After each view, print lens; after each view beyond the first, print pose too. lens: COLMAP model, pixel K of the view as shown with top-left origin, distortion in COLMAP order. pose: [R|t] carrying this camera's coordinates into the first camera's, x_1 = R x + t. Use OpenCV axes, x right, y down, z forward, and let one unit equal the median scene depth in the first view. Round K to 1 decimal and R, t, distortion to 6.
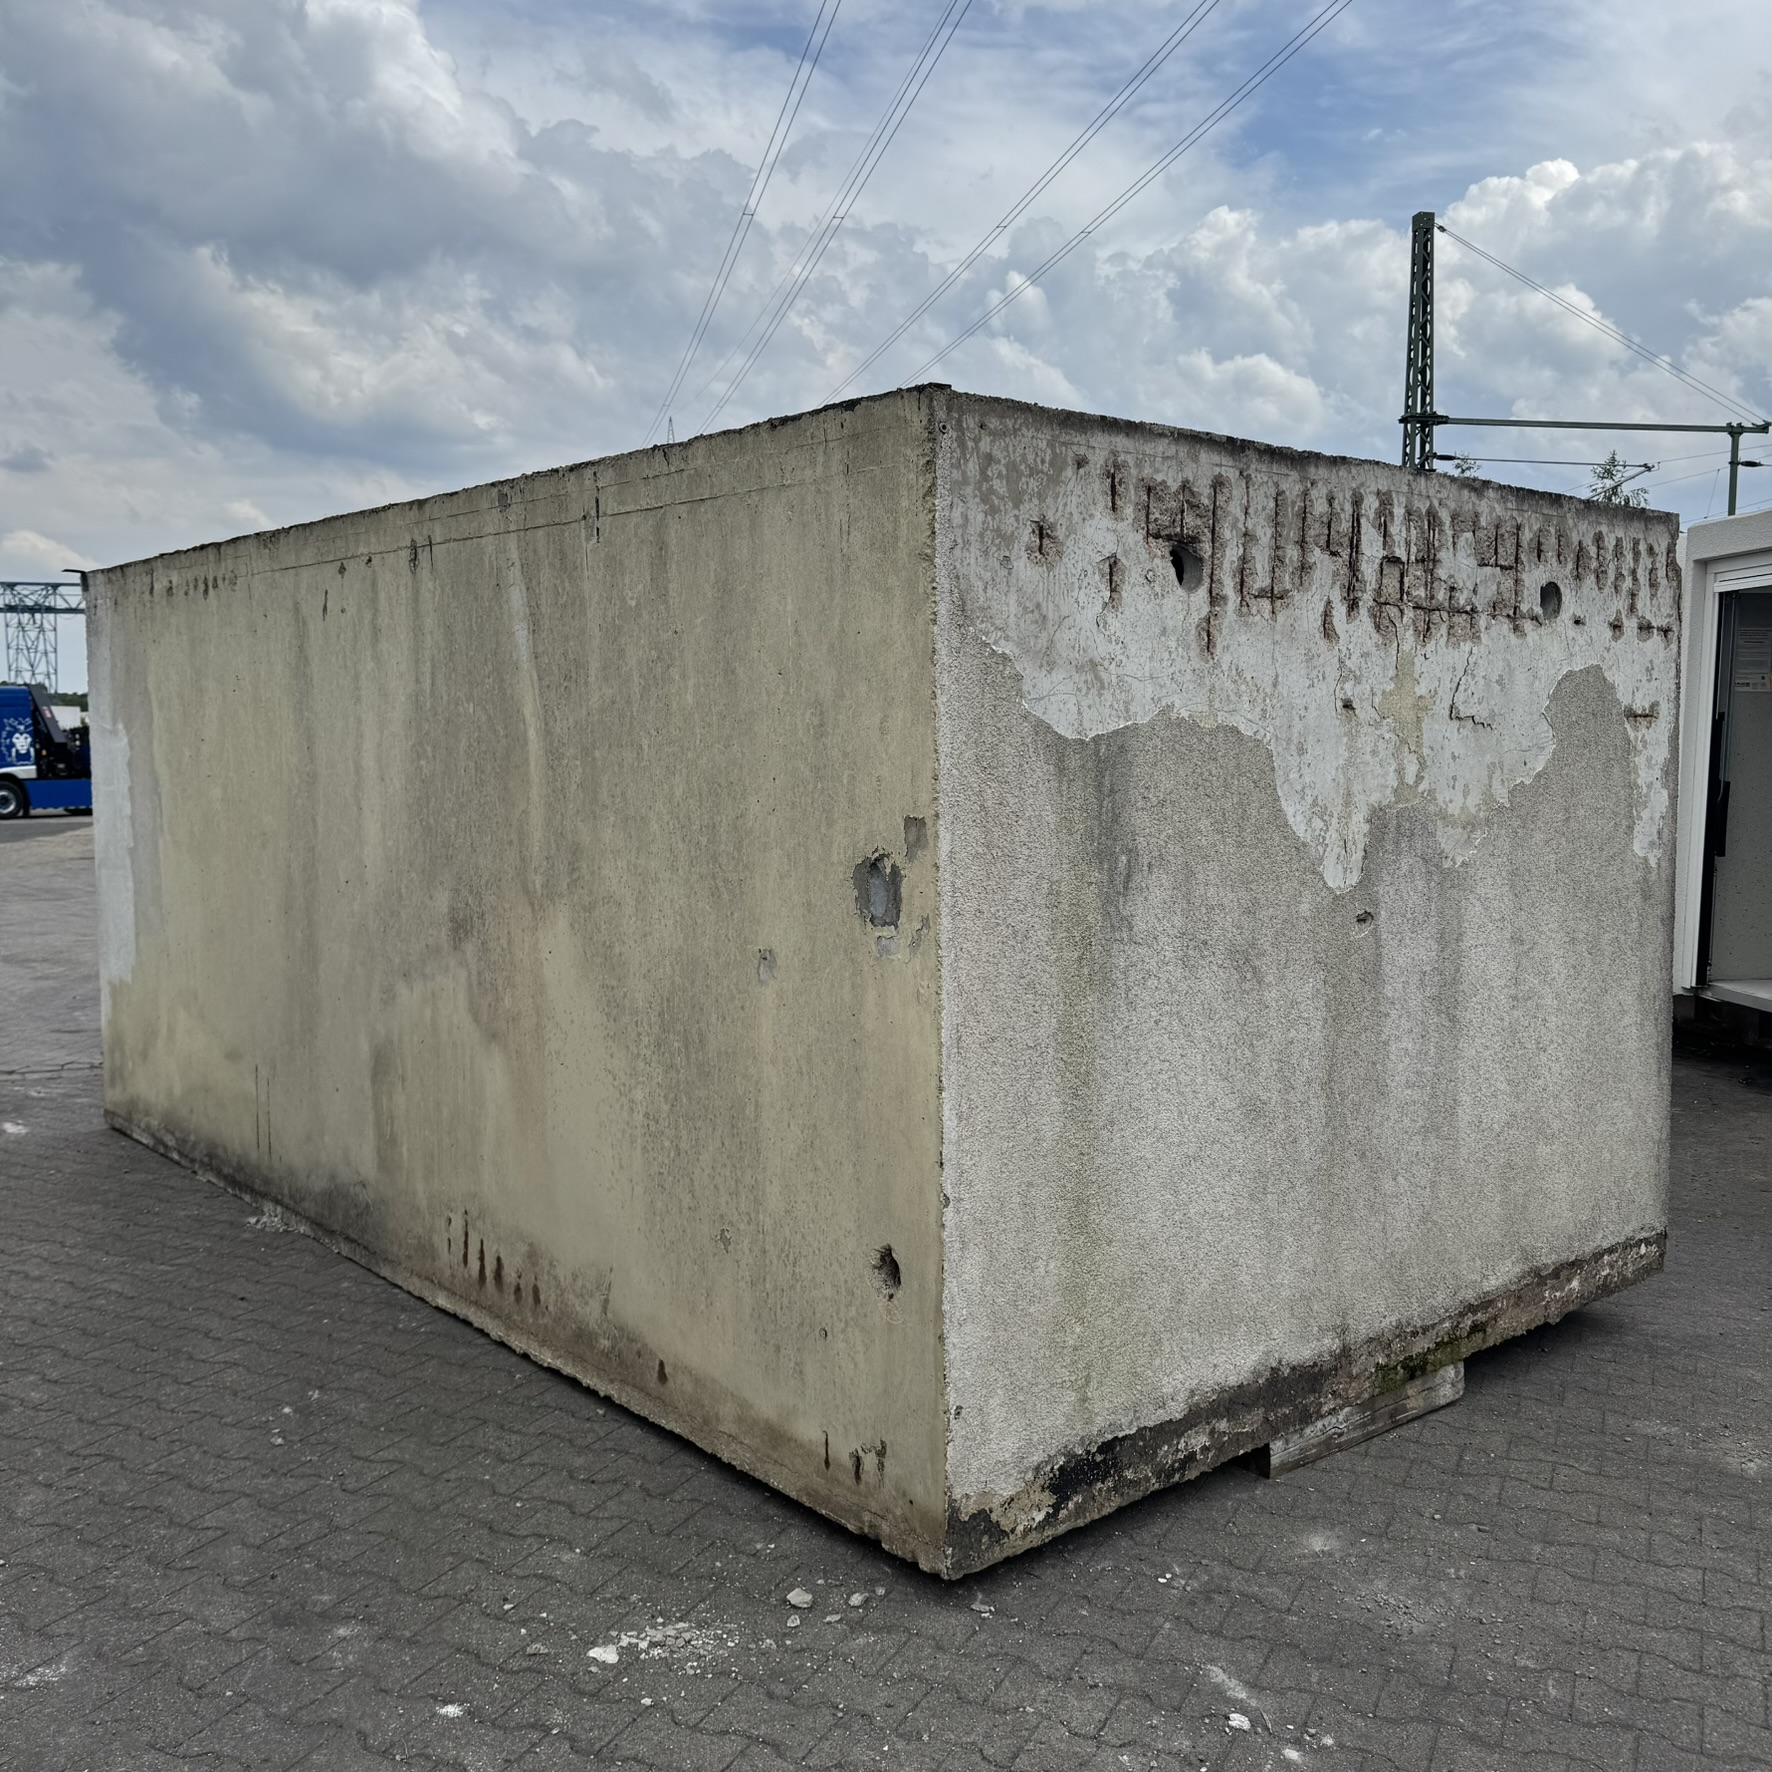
lens RADIAL K [[1672.6, 0, 885.9], [0, 1672.6, 898.5], [0, 0, 1]] dist [0.205368, -0.474993]
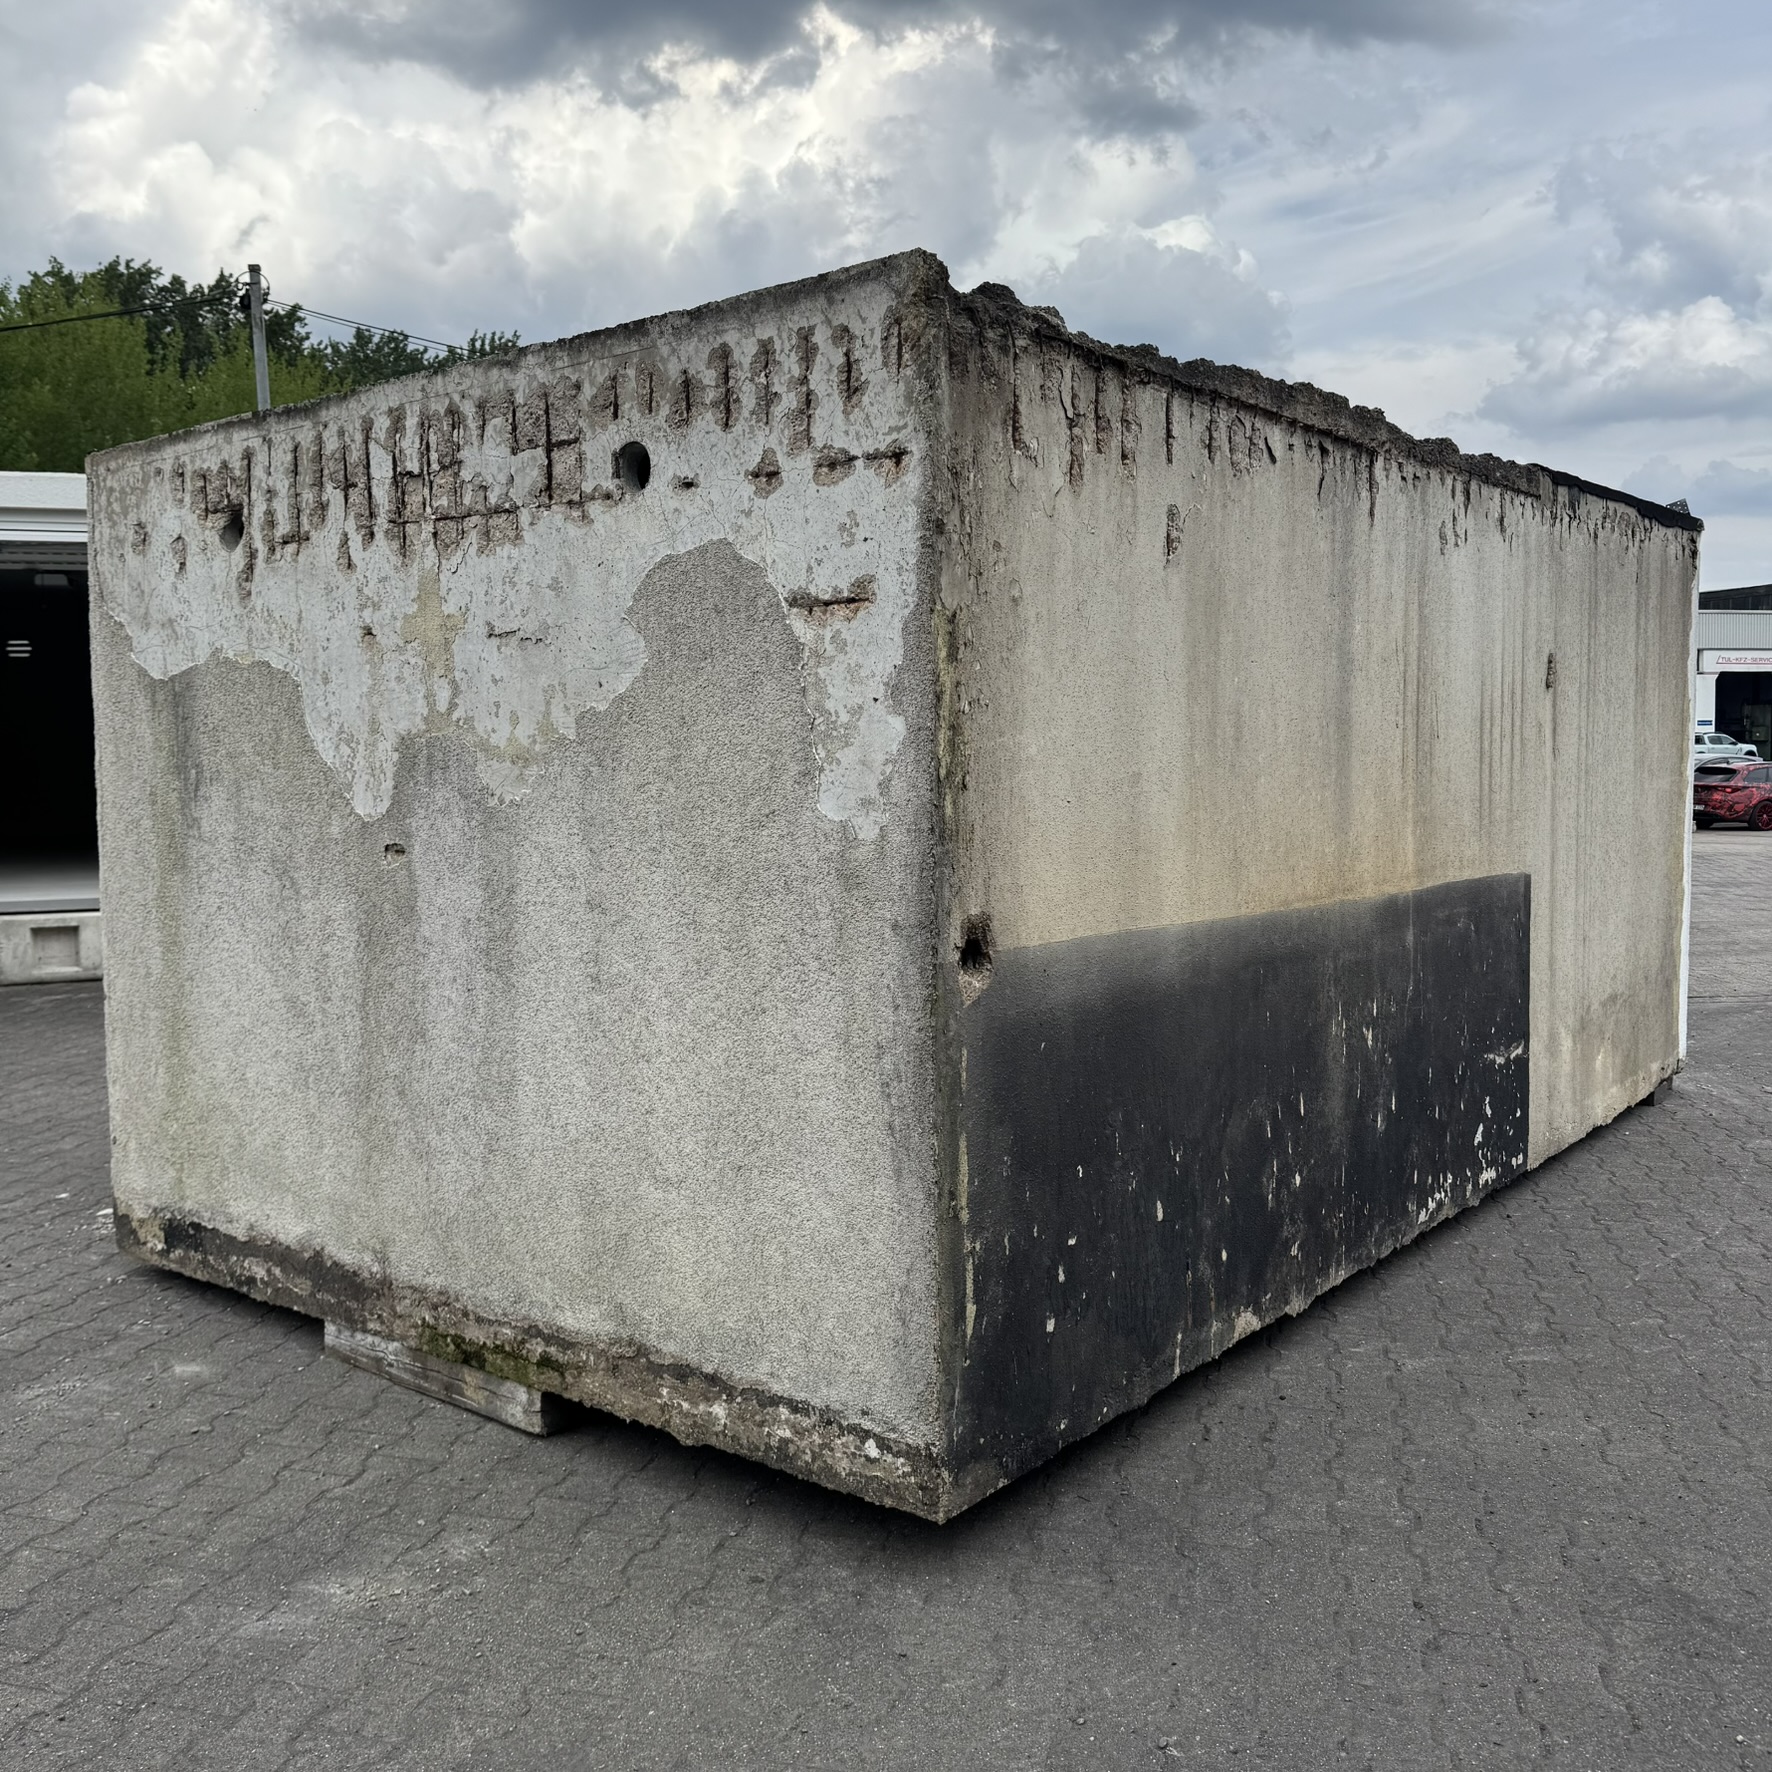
lens RADIAL K [[1672.6, 0, 885.9], [0, 1672.6, 898.5], [0, 0, 1]] dist [0.205368, -0.474993]
pose [[0.193701, 0.079925, -0.977799, 1.291953], [-0.078279, 0.994757, 0.065804, -0.046536], [0.977933, 0.063795, 0.198942, 1.079187]]
